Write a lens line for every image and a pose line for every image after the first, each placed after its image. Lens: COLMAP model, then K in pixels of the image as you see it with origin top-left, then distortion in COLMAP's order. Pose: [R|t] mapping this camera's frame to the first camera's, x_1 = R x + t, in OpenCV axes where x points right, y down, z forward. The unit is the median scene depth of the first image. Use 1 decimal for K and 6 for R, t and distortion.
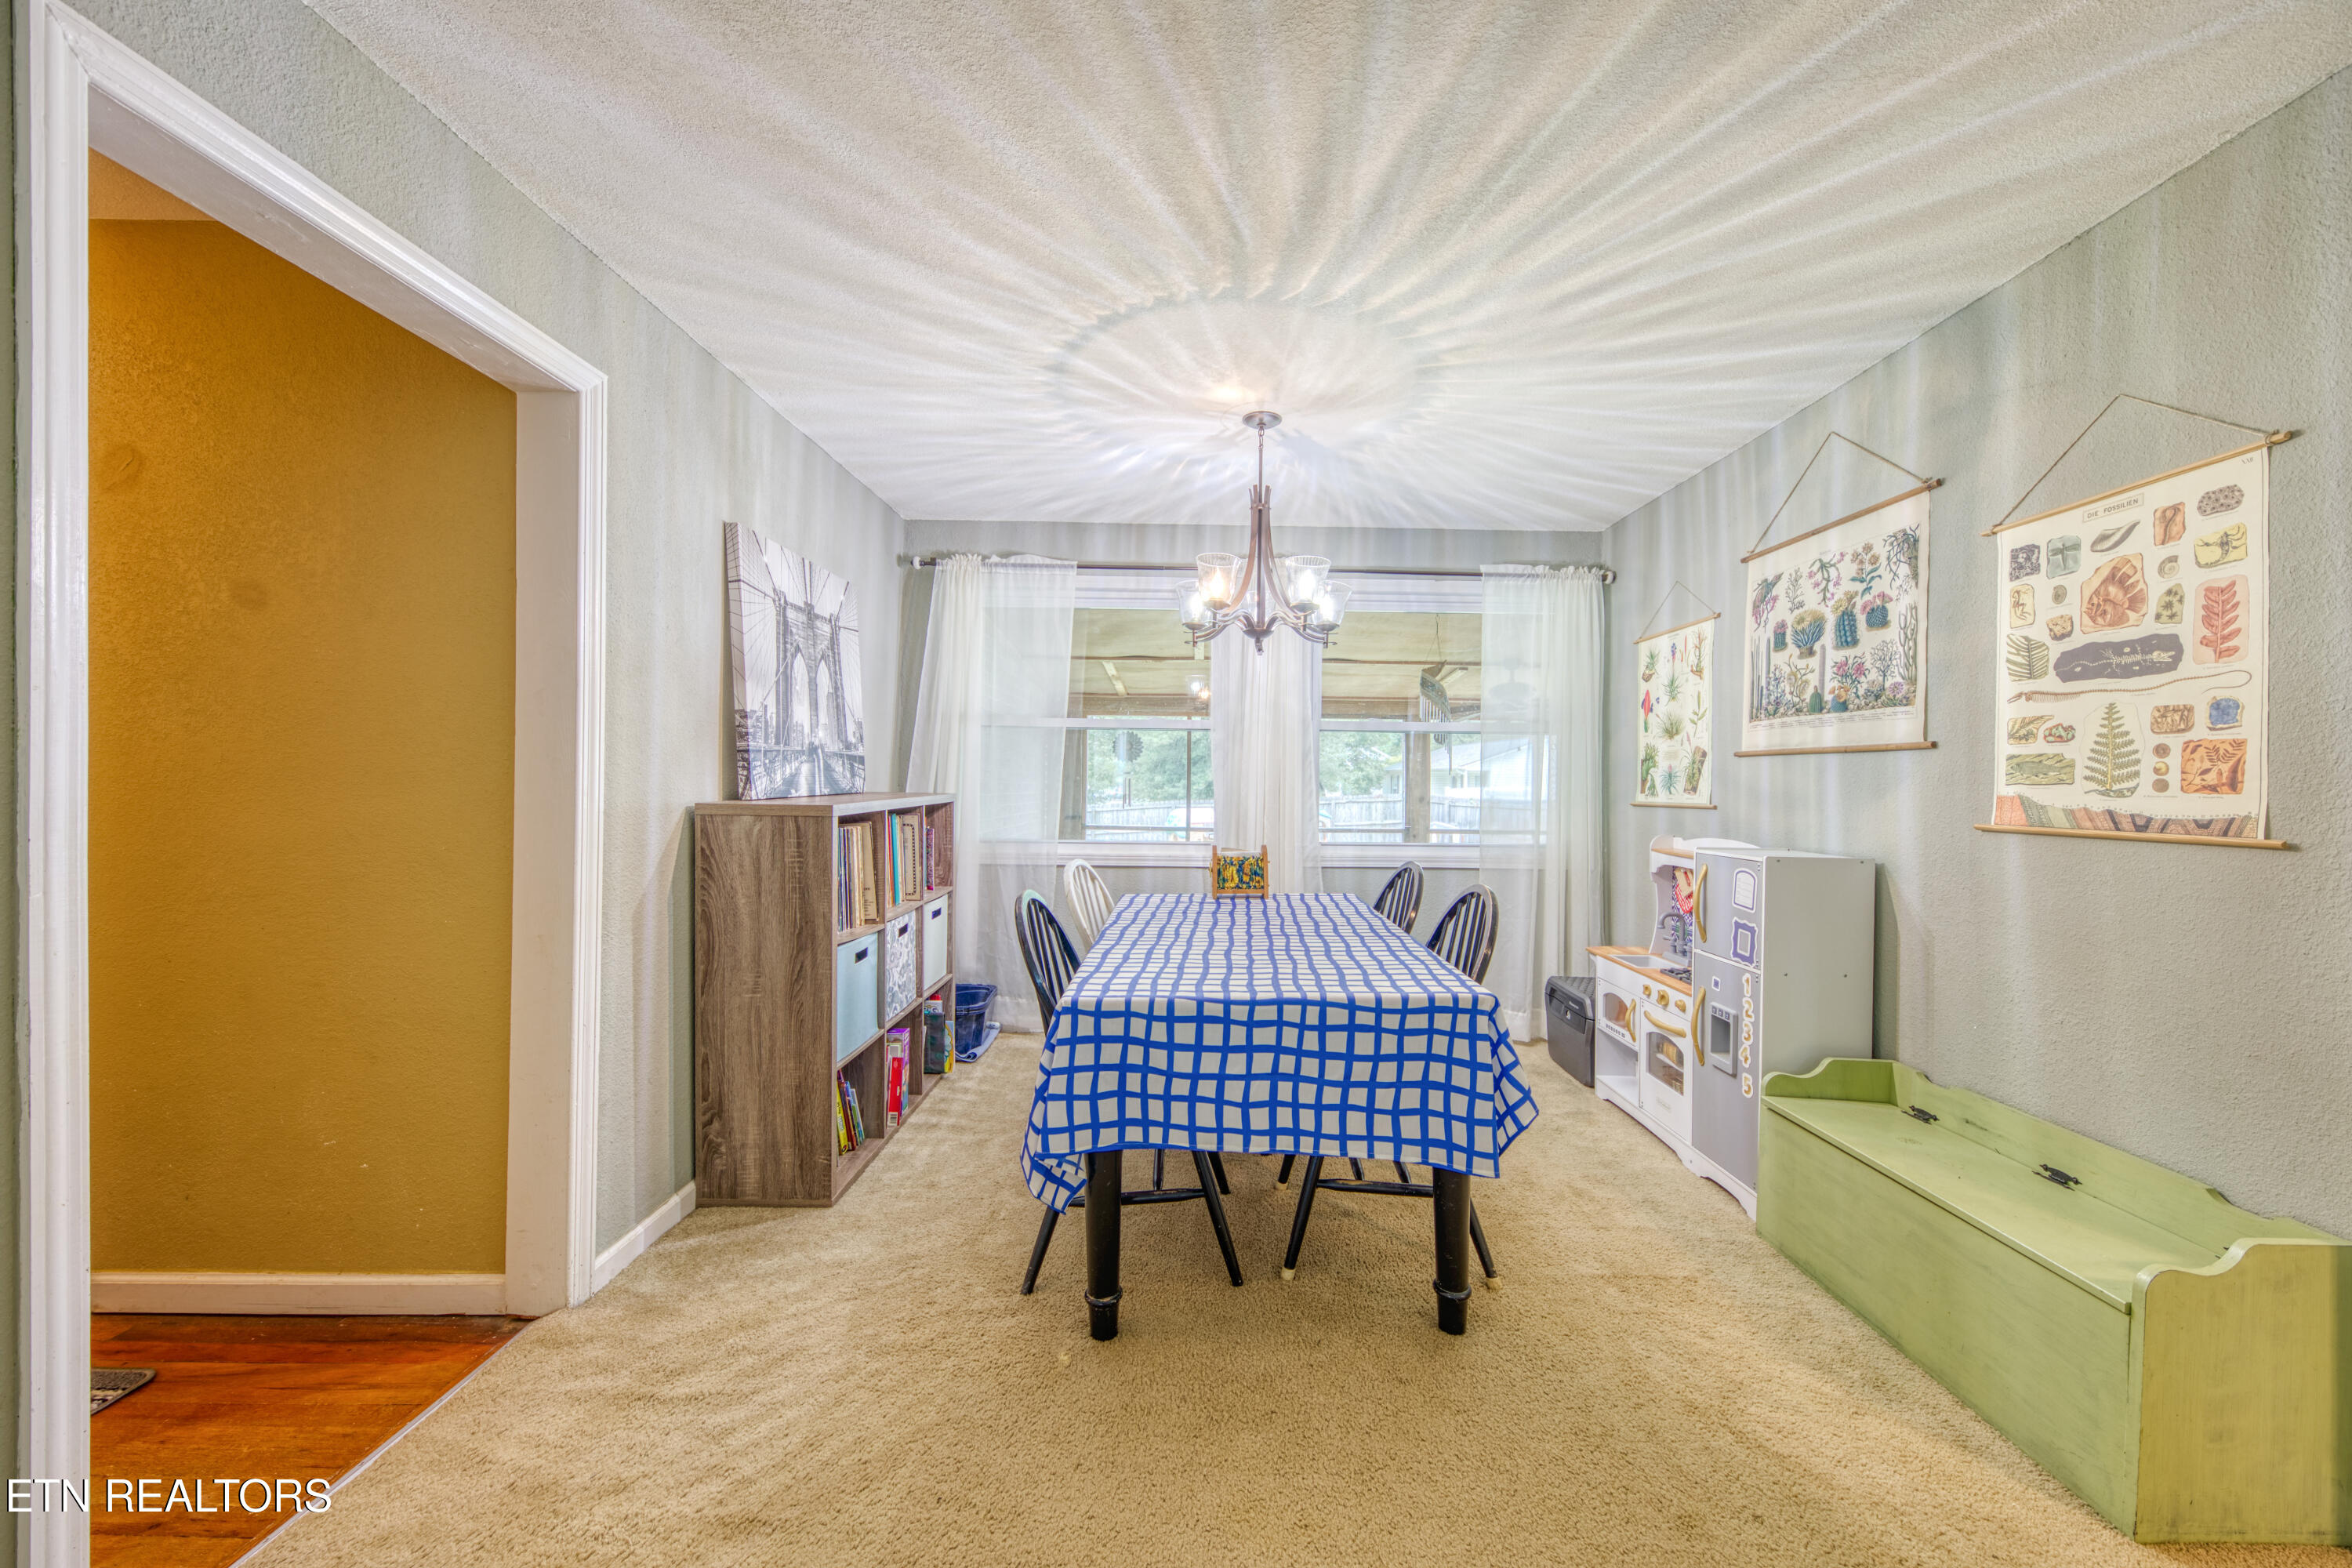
lens RADIAL K [[837.4, 0, 1176.0], [0, 837.4, 784.0], [0, 0, 1]] dist [-0.000124, -0.000087]
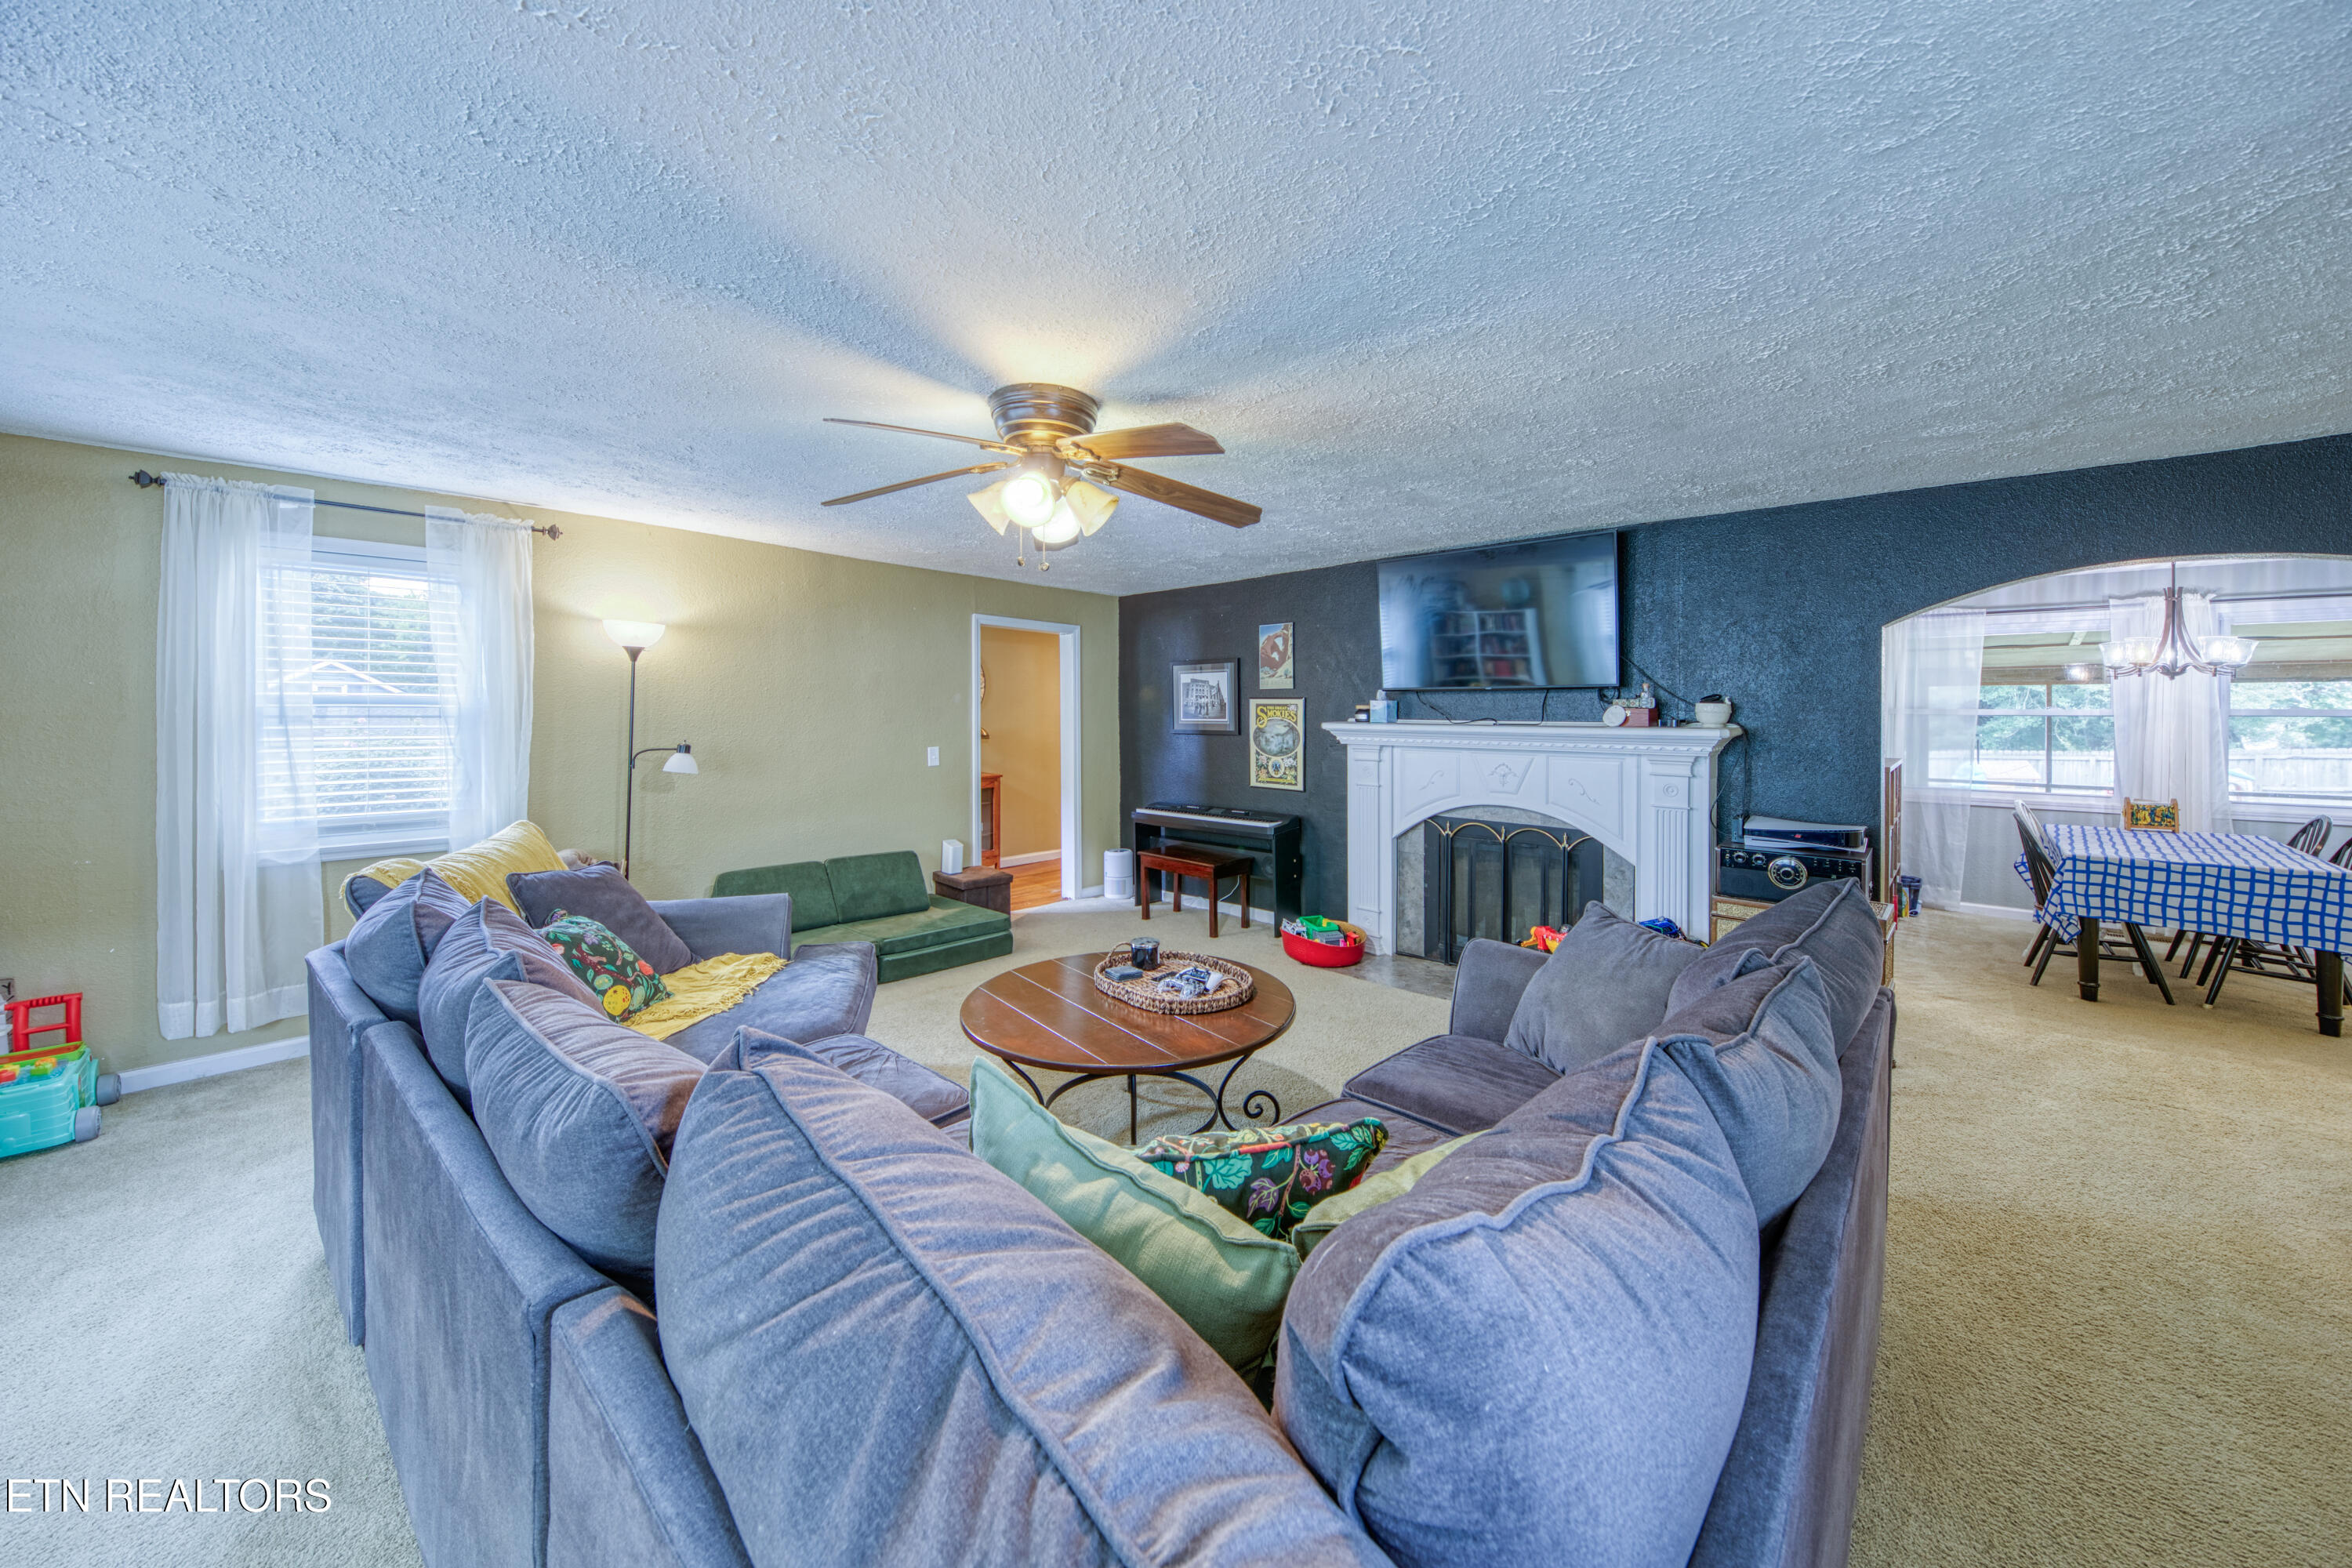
lens RADIAL K [[856.5, 0, 1181.1], [0, 856.5, 708.5], [0, 0, 1]] dist [-0.000656, -0.000173]
pose [[0.752713, -0.007193, -0.658310, -0.417635], [0.000993, 0.999952, -0.009792, -0.141487], [0.658348, 0.006717, 0.752684, -2.487654]]
